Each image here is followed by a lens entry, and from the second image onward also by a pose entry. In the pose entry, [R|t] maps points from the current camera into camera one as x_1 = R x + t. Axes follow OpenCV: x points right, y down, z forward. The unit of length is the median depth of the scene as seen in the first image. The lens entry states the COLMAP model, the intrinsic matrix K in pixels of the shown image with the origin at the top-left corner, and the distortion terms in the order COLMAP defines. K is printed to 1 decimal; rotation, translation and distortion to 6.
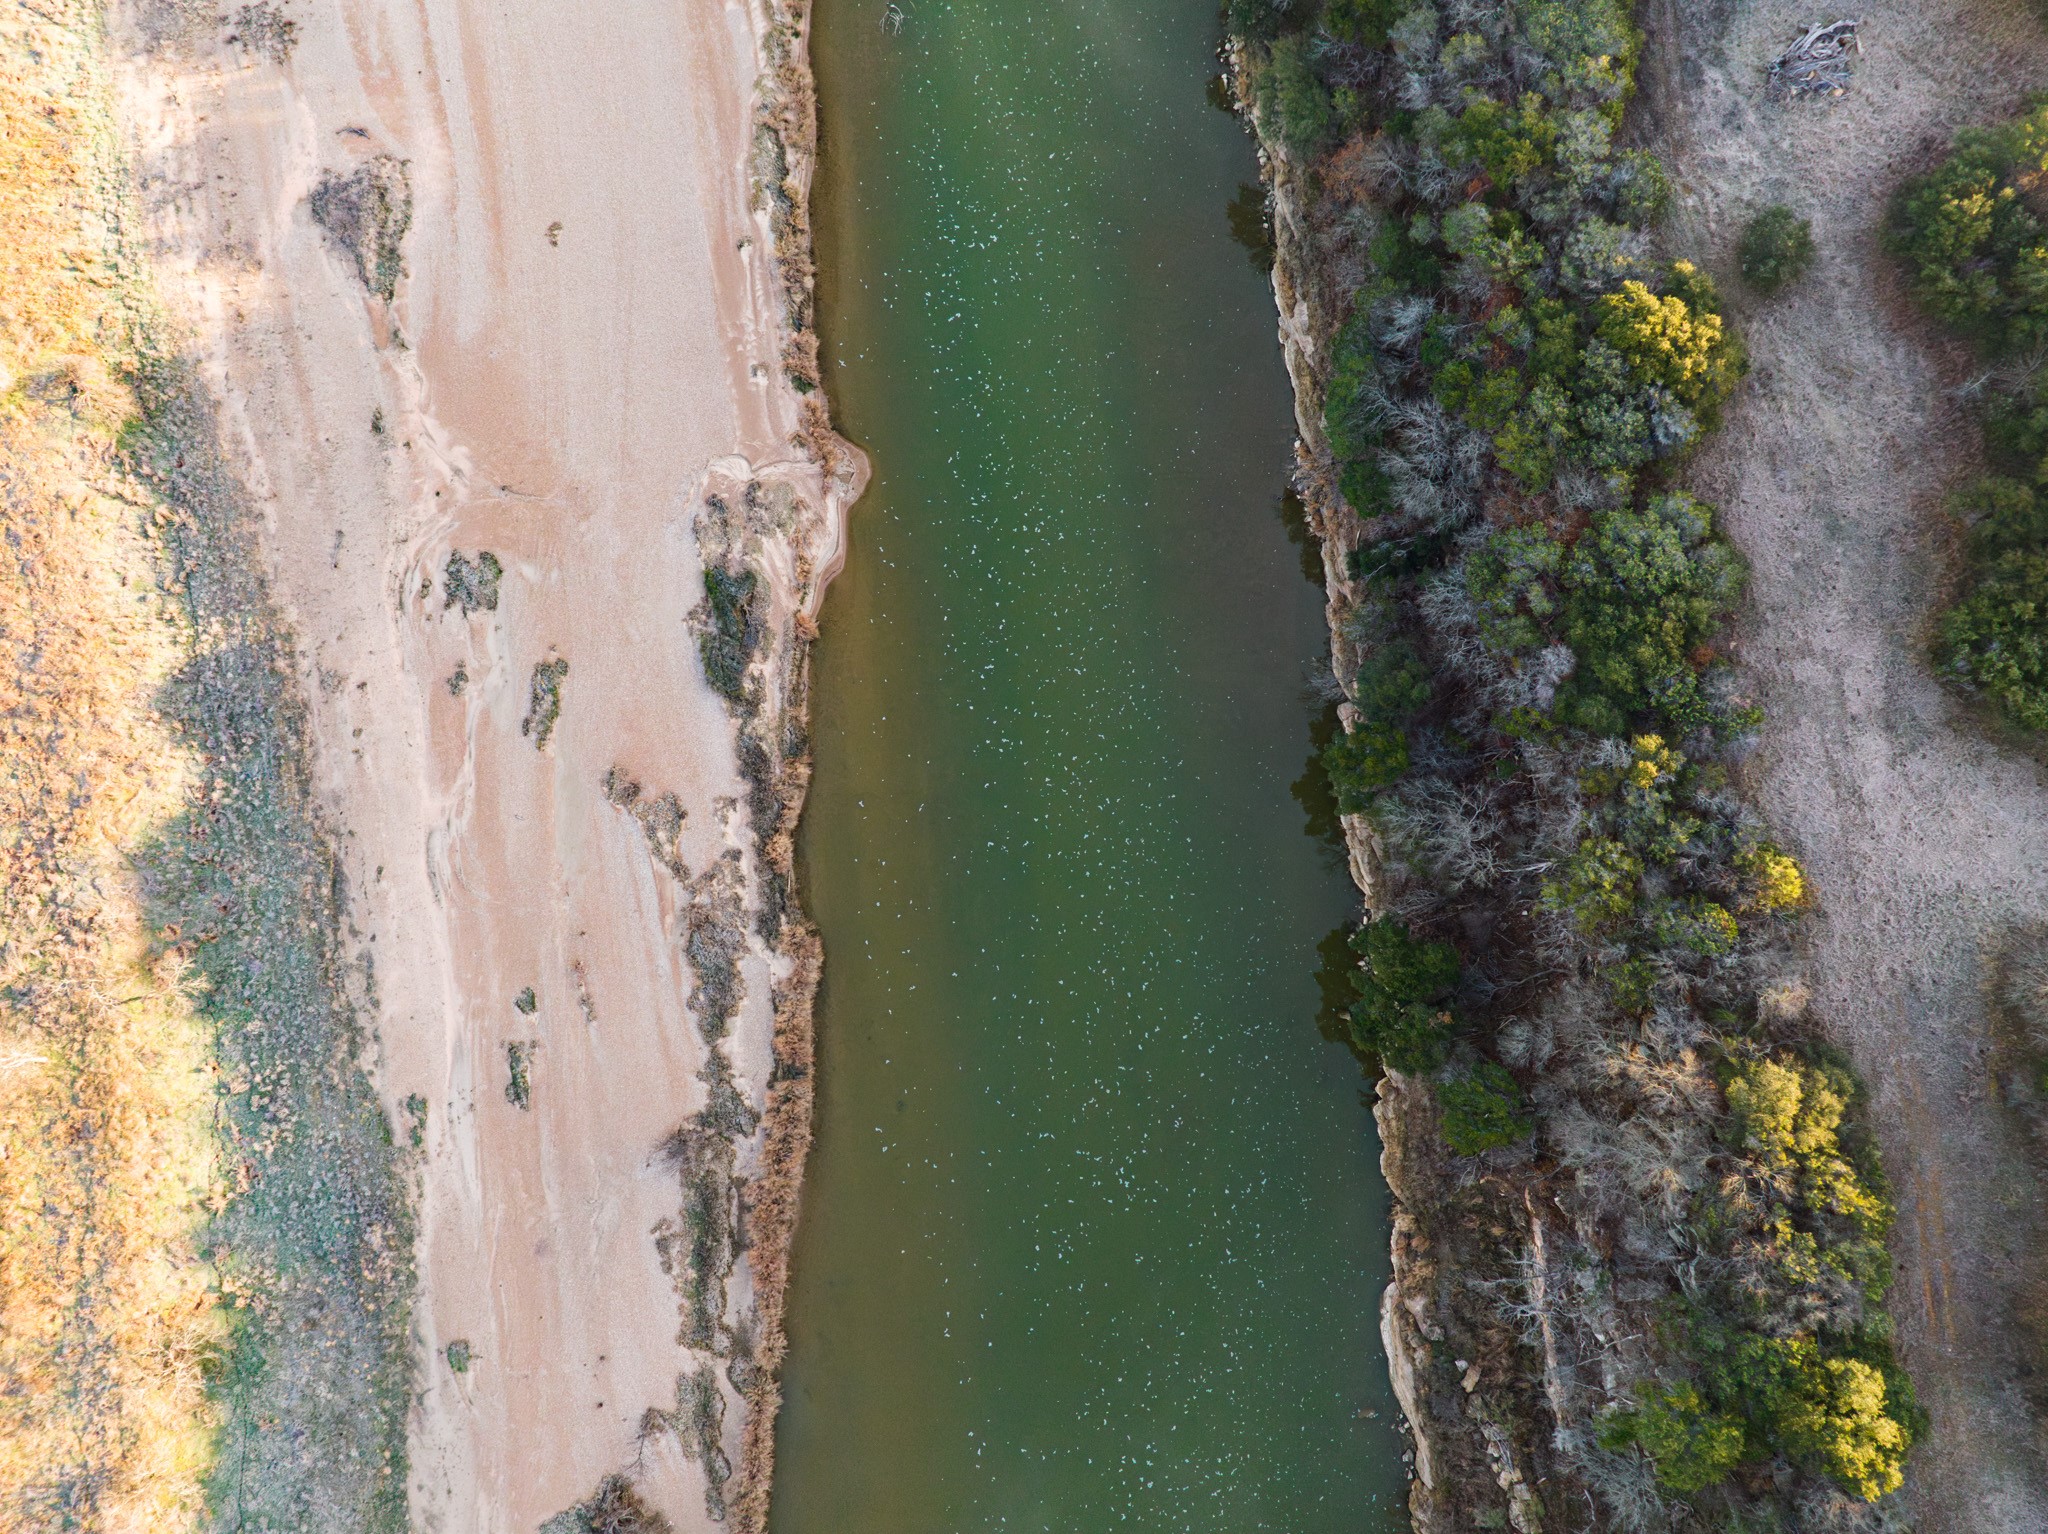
lens RADIAL K [[1437.5, 0, 1089.8], [0, 1437.5, 813.0], [0, 0, 1]] dist [-0.052052, 0.020192]
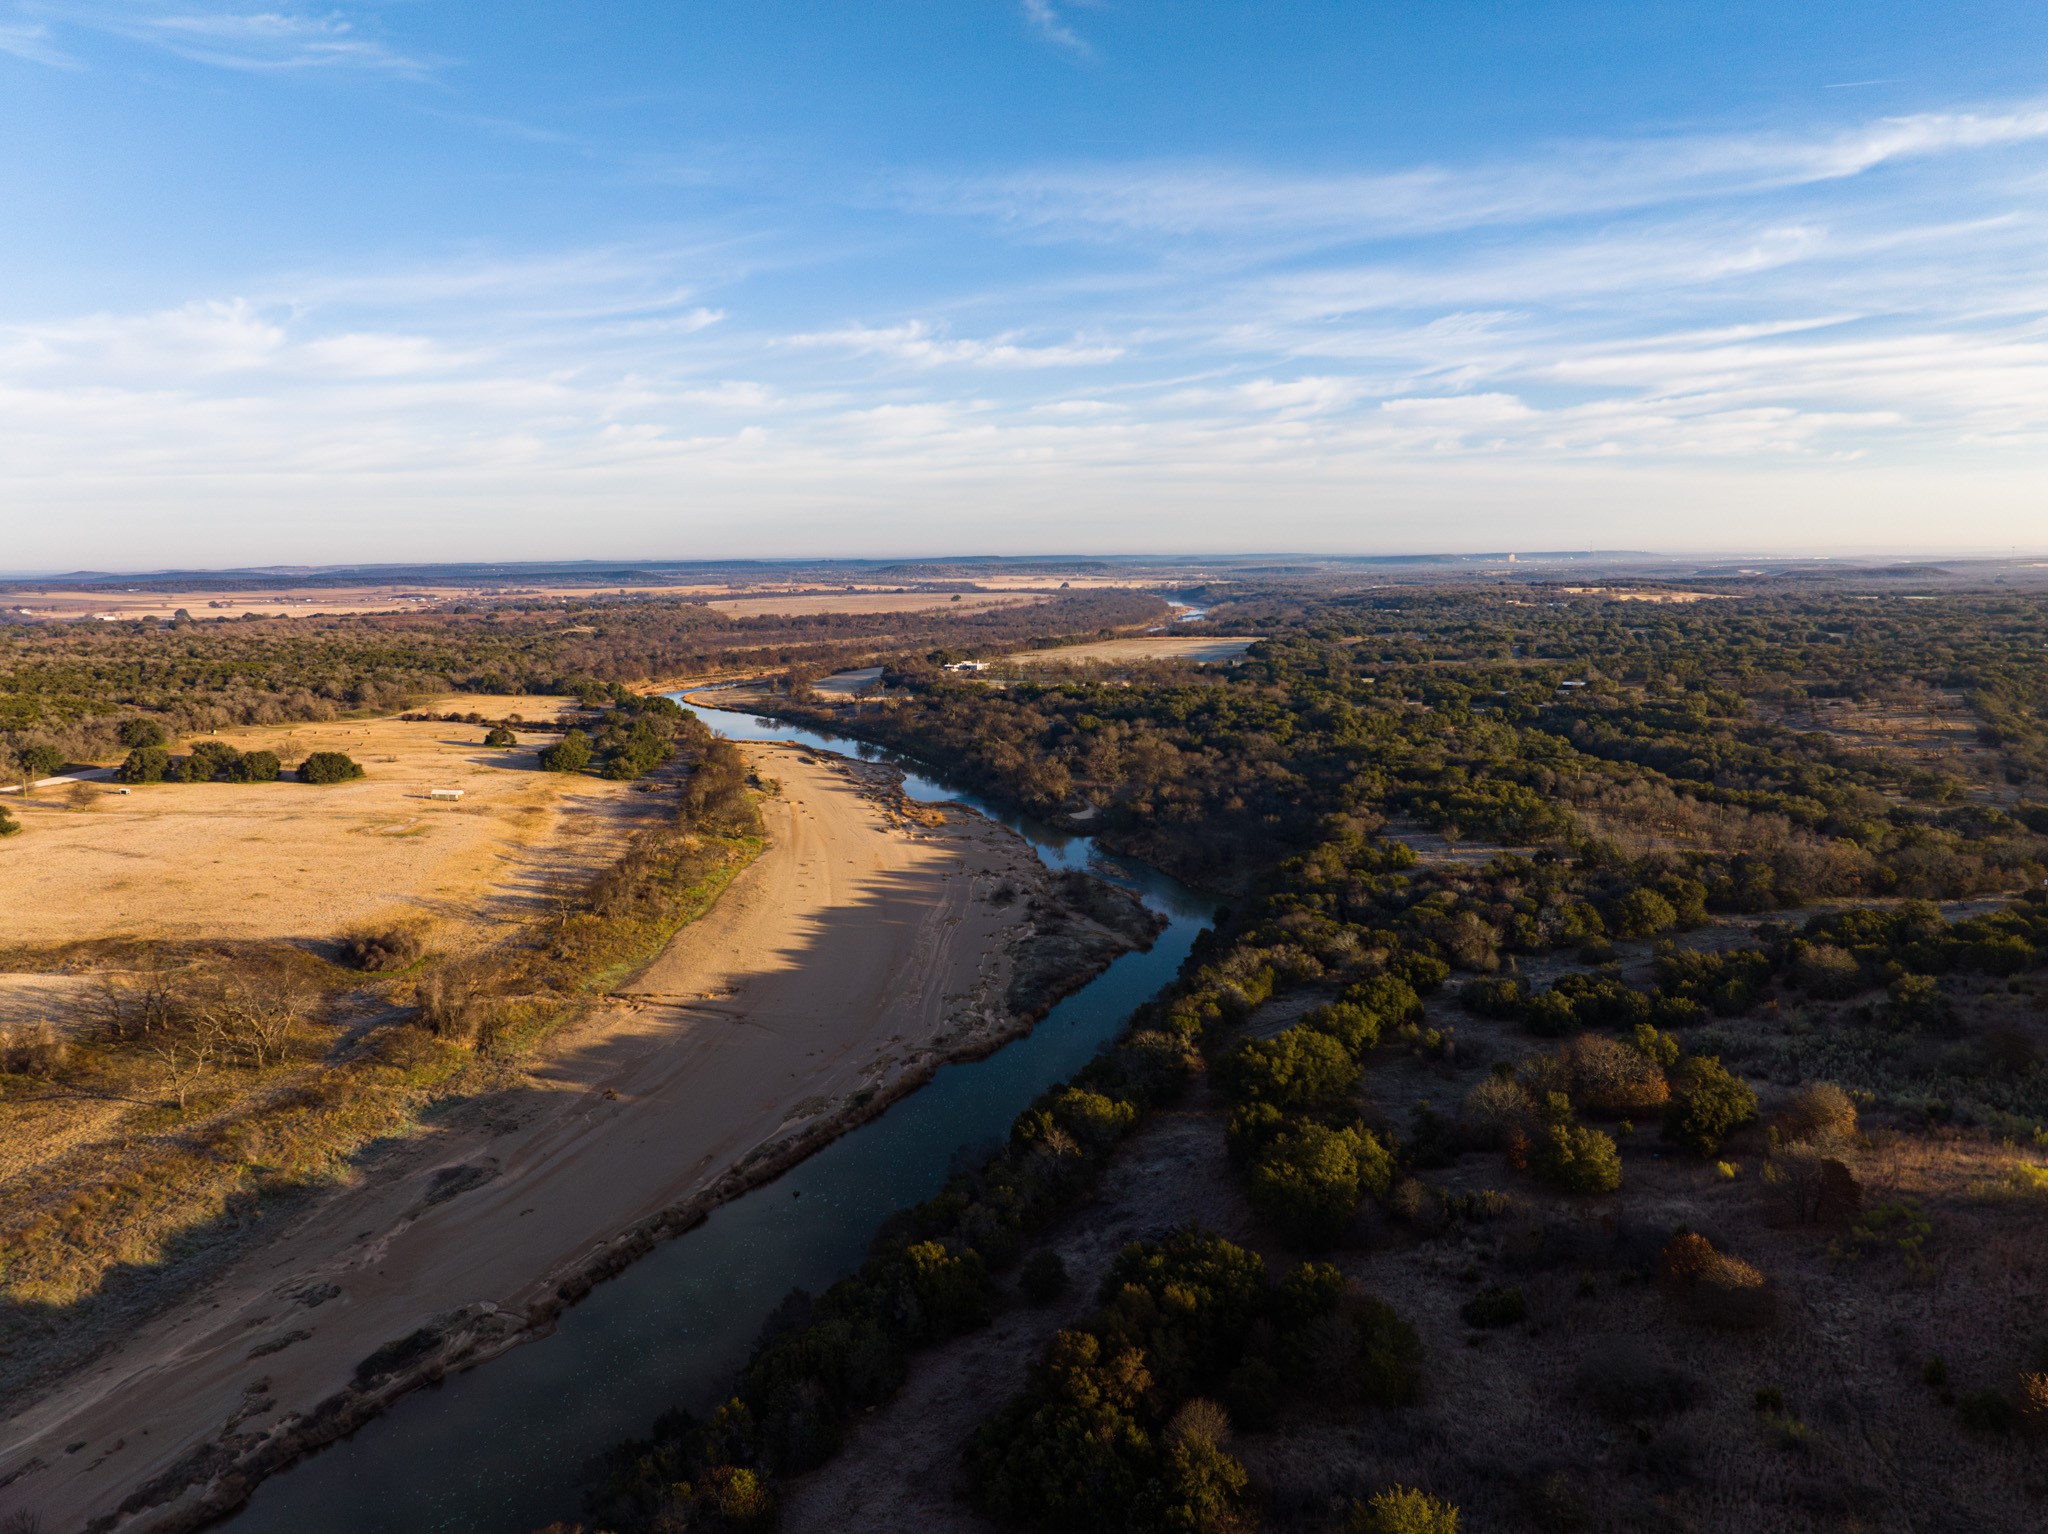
lens RADIAL K [[1437.5, 0, 1040.3], [0, 1437.5, 752.8], [0, 0, 1]] dist [-0.052052, 0.020192]
pose [[0.880601, 0.071666, -0.468408, 0.990574], [-0.469254, 0.269359, -0.840980, 0.632991], [0.065900, 0.960369, 0.270828, 0.038172]]
